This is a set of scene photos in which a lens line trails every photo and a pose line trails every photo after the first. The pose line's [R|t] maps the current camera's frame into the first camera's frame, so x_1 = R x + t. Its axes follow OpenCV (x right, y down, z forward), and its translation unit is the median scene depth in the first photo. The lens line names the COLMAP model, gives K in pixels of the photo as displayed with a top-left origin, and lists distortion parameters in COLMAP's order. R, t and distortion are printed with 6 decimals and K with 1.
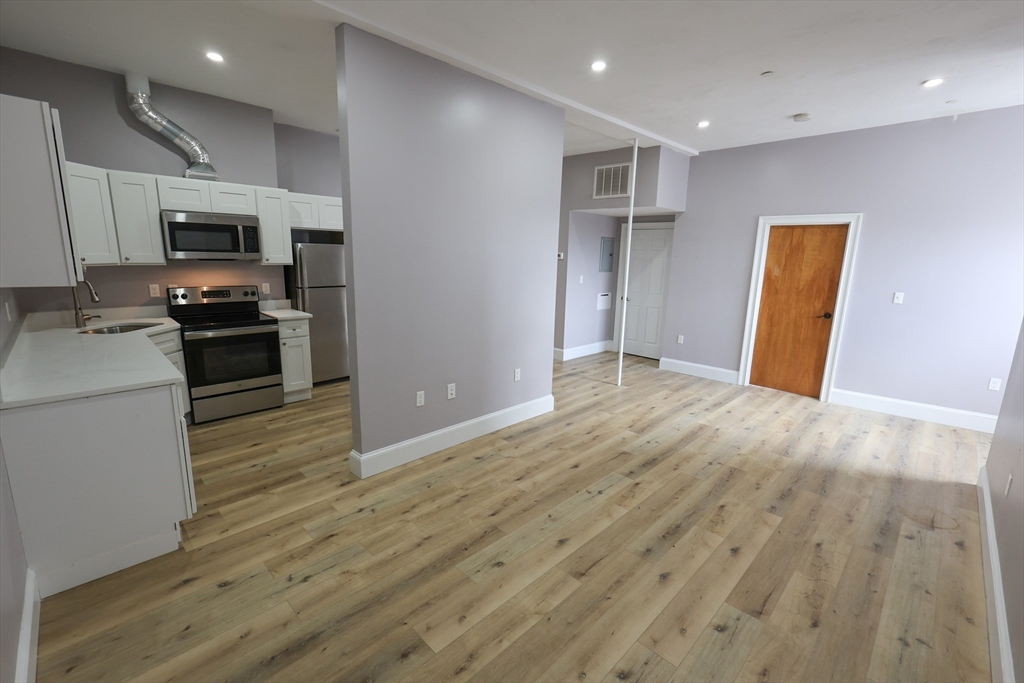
lens RADIAL K [[443.9, 0, 512.2], [0, 443.9, 339.4], [0, 0, 1]] dist [0.005192, -0.001409]
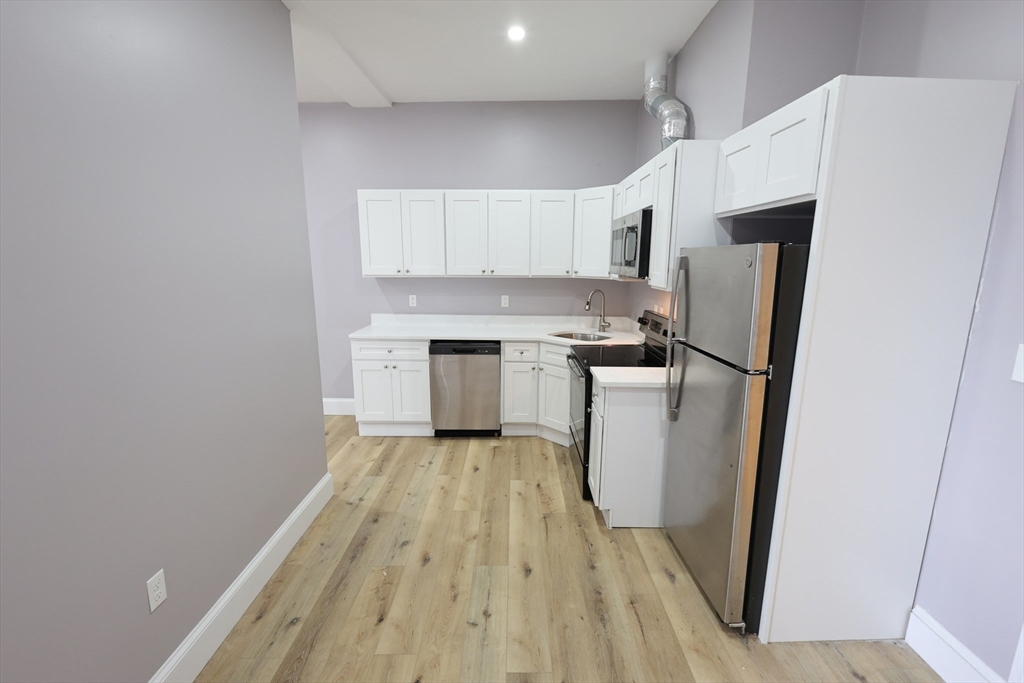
lens RADIAL K [[443.9, 0, 514.6], [0, 443.9, 340.1], [0, 0, 1]] dist [0.005192, -0.001409]
pose [[-0.705720, 0.104157, -0.700793, -0.012043], [-0.157937, 0.941117, 0.298923, -0.294877], [0.690663, 0.321637, -0.647715, 1.510805]]
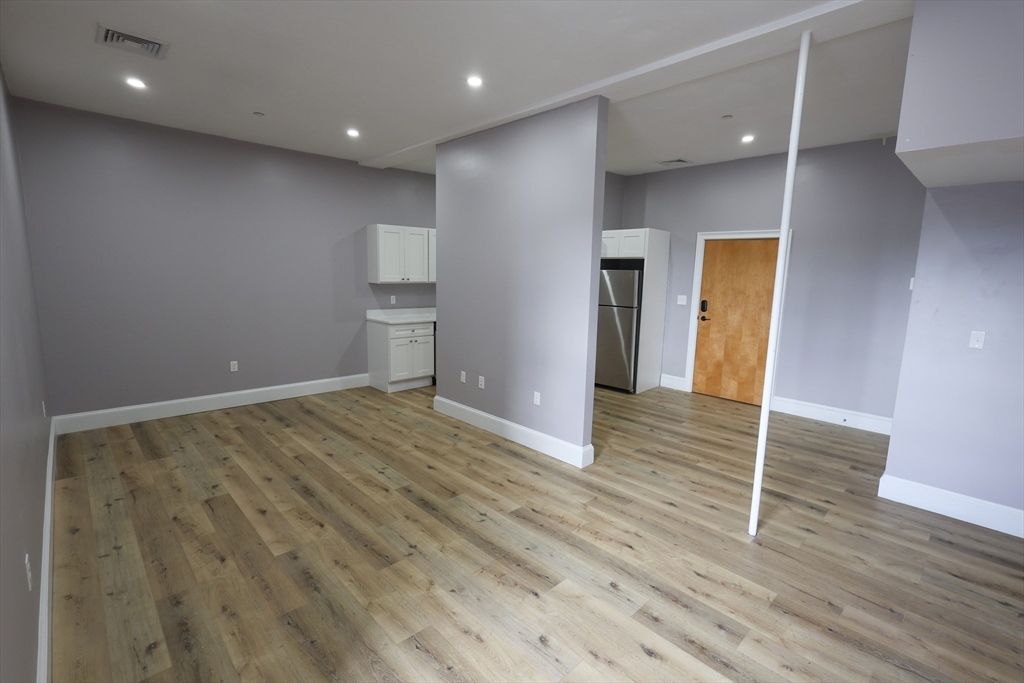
lens RADIAL K [[463.9, 0, 517.2], [0, 463.9, 341.3], [0, 0, 1]] dist [0.002143, 0.000529]
pose [[-0.014948, 0.125078, -0.992034, 1.087429], [-0.213690, 0.968823, 0.125372, -0.171610], [0.976787, 0.213862, 0.012246, 1.016016]]
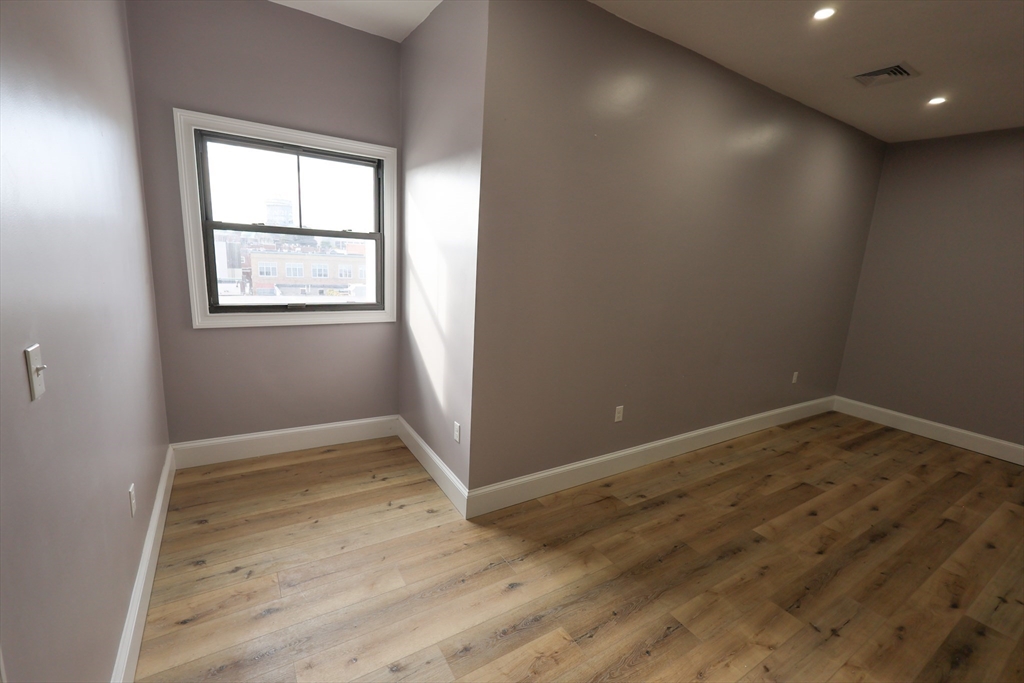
lens RADIAL K [[443.9, 0, 513.9], [0, 443.9, 341.0], [0, 0, 1]] dist [0.005192, -0.001409]
pose [[-0.973325, -0.126900, 0.191139, 0.729298], [-0.046476, 0.924891, 0.377380, -0.238956], [-0.224672, 0.358430, -0.906118, 1.374051]]
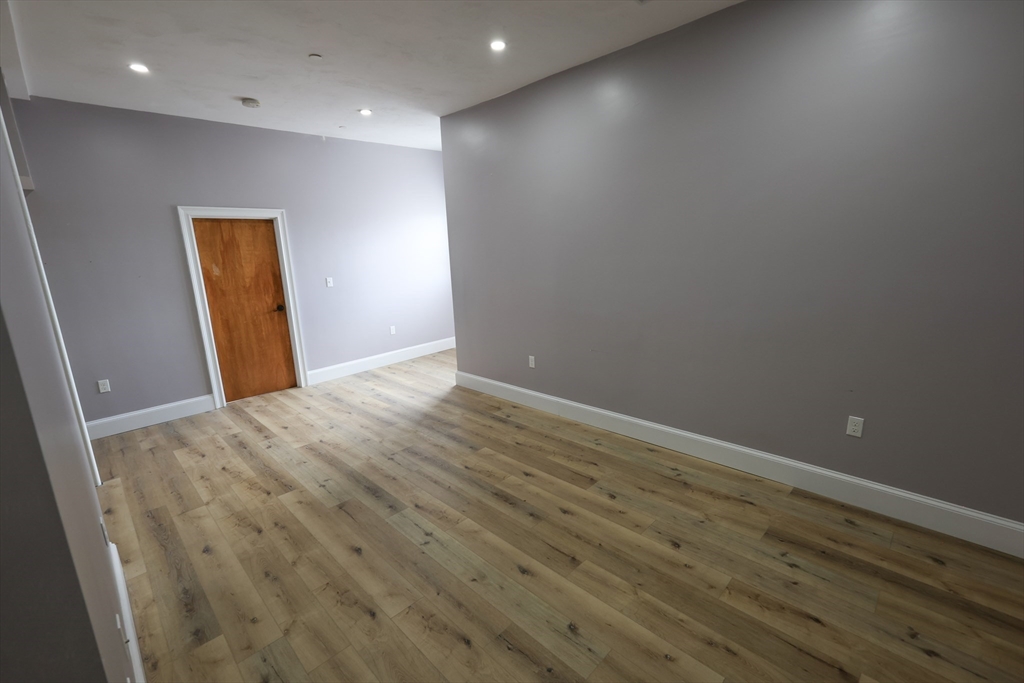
lens RADIAL K [[443.9, 0, 517.1], [0, 443.9, 343.2], [0, 0, 1]] dist [0.005192, -0.001409]
pose [[-0.007075, -0.238675, 0.971074, -0.426337], [0.229670, 0.944750, 0.233879, -0.122719], [-0.973243, 0.224681, 0.048132, 0.580149]]
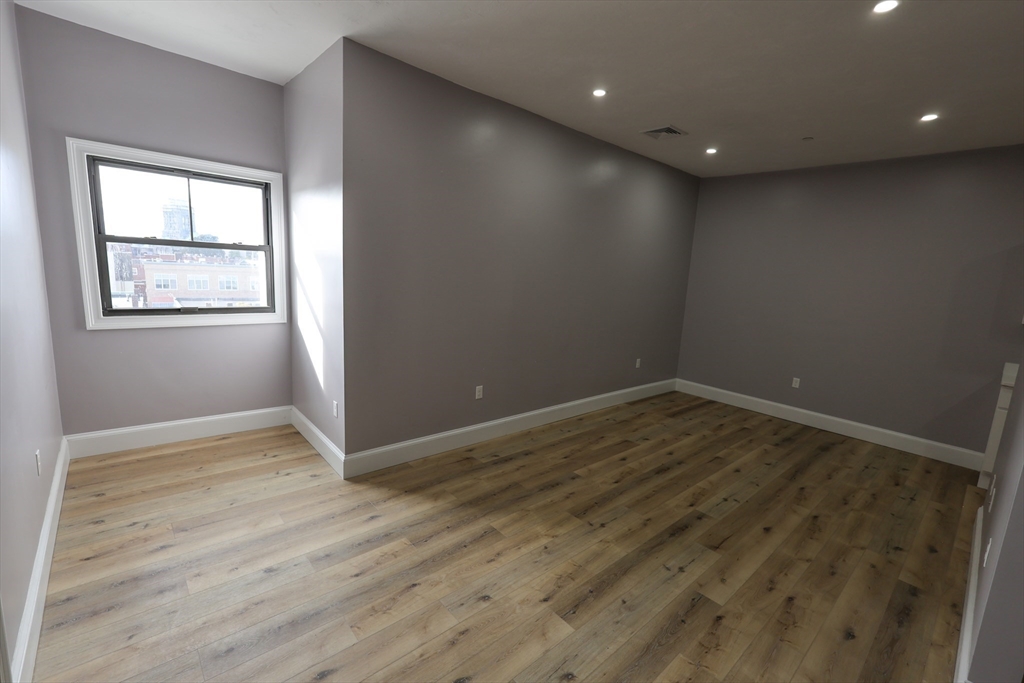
lens RADIAL K [[443.9, 0, 514.6], [0, 443.9, 341.2], [0, 0, 1]] dist [0.005192, -0.001409]
pose [[-0.994786, -0.094557, 0.038202, 0.566646], [-0.075599, 0.935159, 0.346067, -0.281616], [-0.068448, 0.341374, -0.937432, 1.546254]]
